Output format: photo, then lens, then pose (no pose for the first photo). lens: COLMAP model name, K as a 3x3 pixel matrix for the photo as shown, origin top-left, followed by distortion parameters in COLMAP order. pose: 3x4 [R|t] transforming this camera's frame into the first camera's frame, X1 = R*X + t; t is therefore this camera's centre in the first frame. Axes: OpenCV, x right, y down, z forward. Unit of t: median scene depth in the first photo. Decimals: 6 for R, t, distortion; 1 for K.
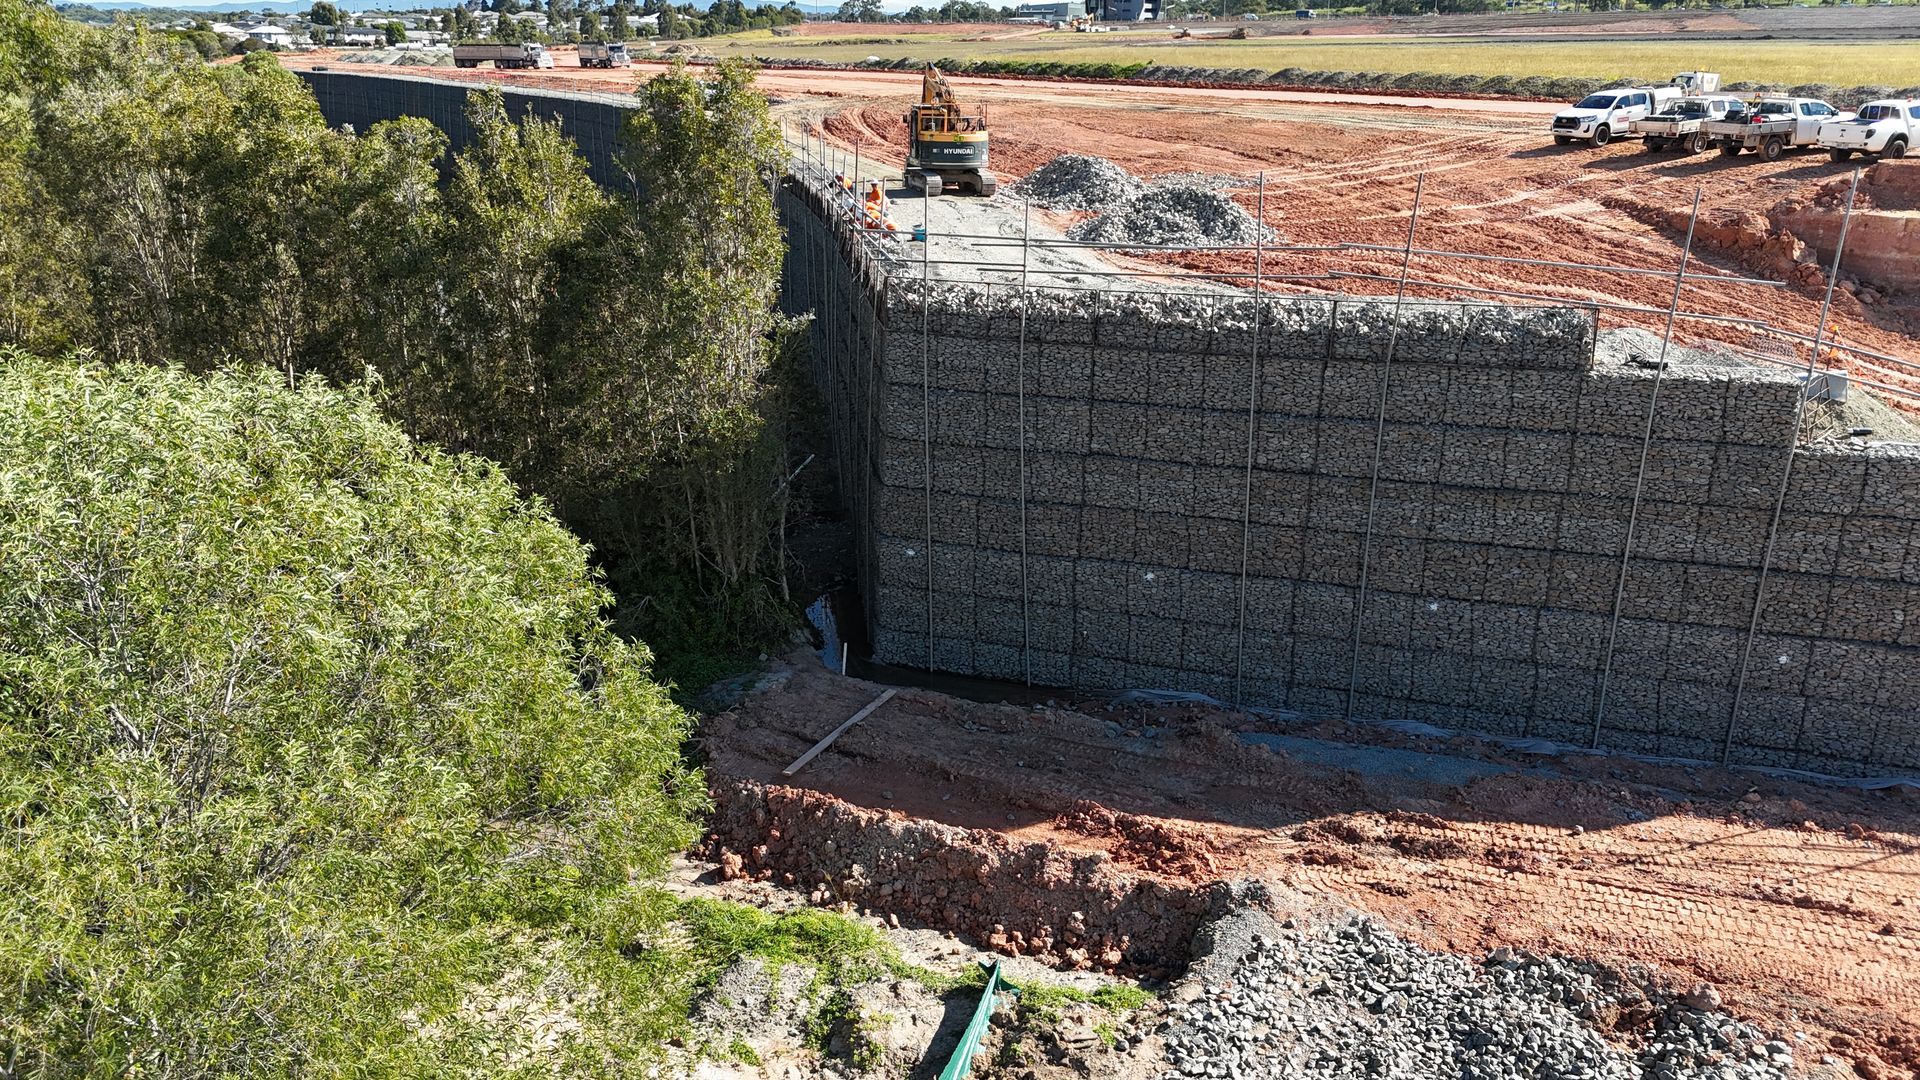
lens RADIAL K [[1410.3, 0, 973.8], [0, 1410.3, 538.2], [0, 0, 1]] dist [0.070090, -0.063666]
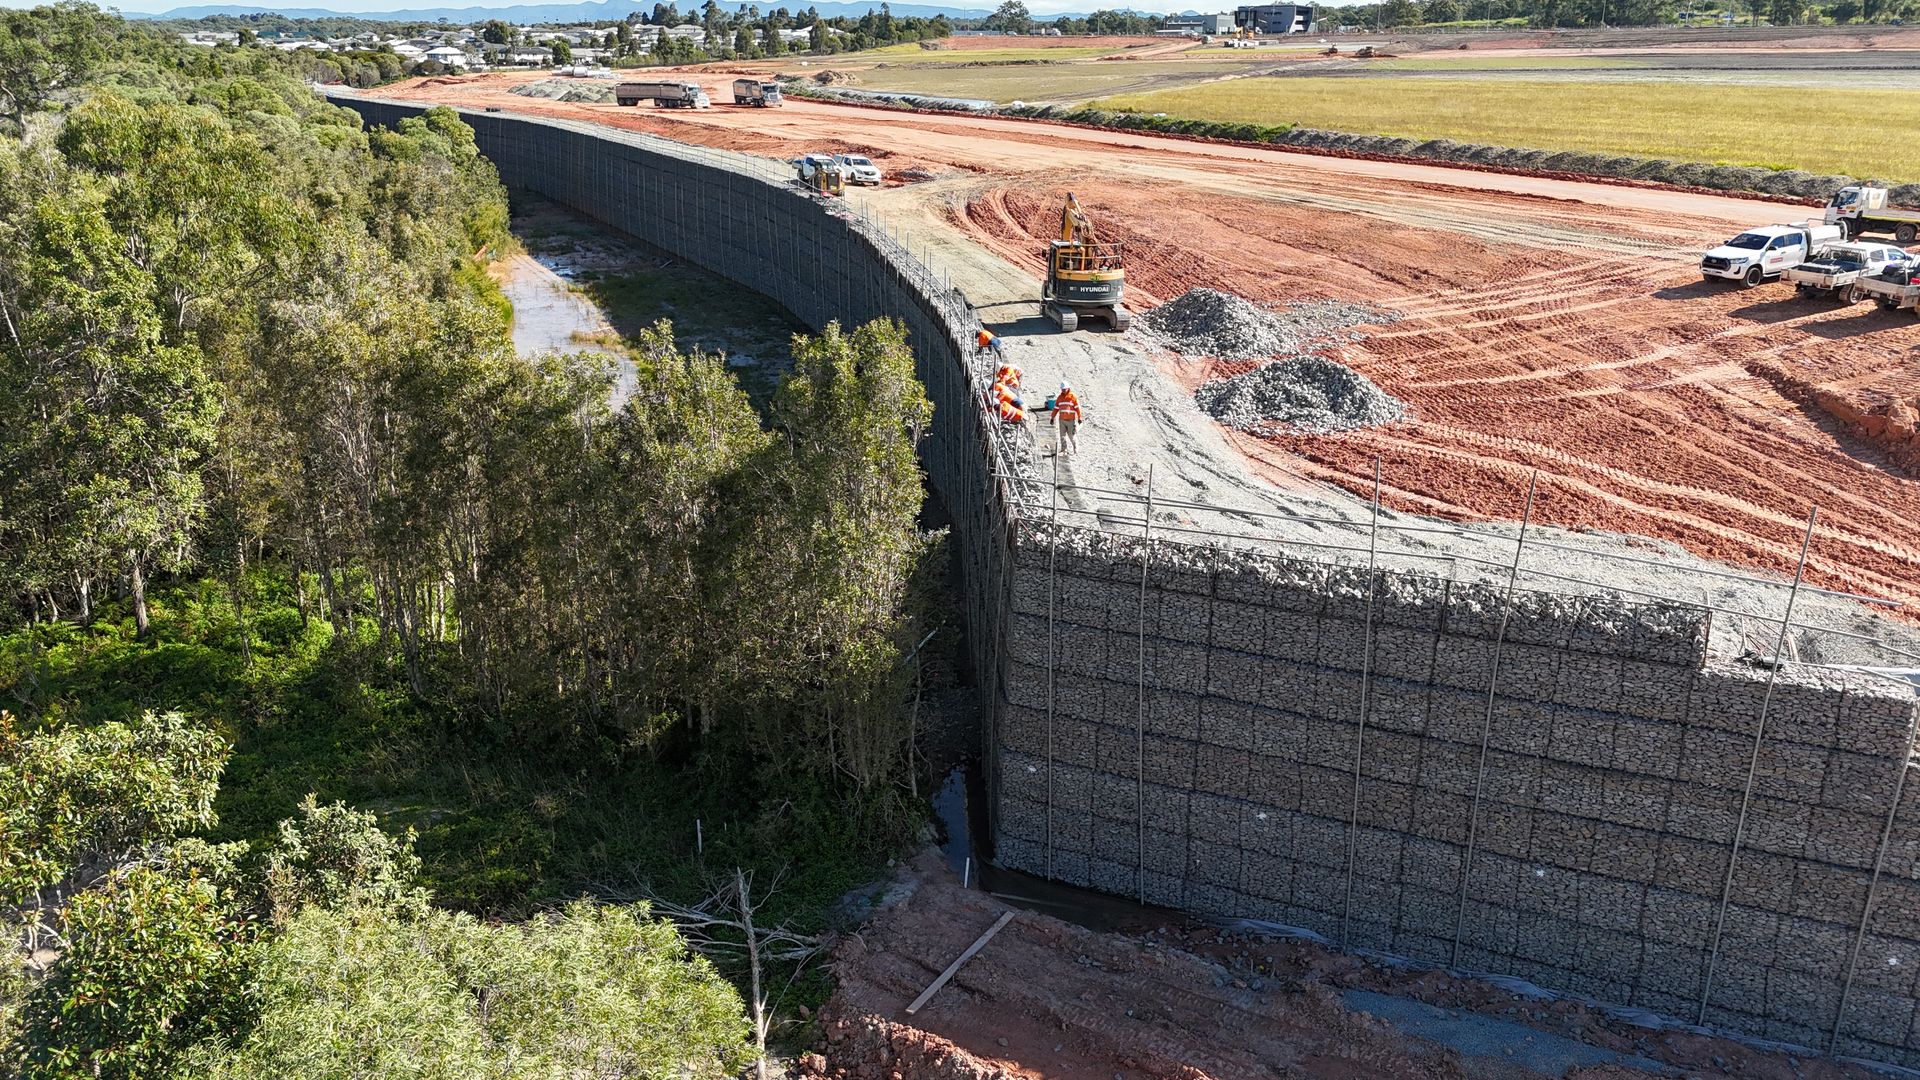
lens RADIAL K [[1410.3, 0, 973.8], [0, 1410.3, 538.2], [0, 0, 1]] dist [0.070090, -0.063666]
pose [[0.995273, 0.030789, -0.092111, 0.003124], [-0.030787, 0.999525, 0.001439, -0.141320], [0.092112, 0.001403, 0.995748, -0.049609]]
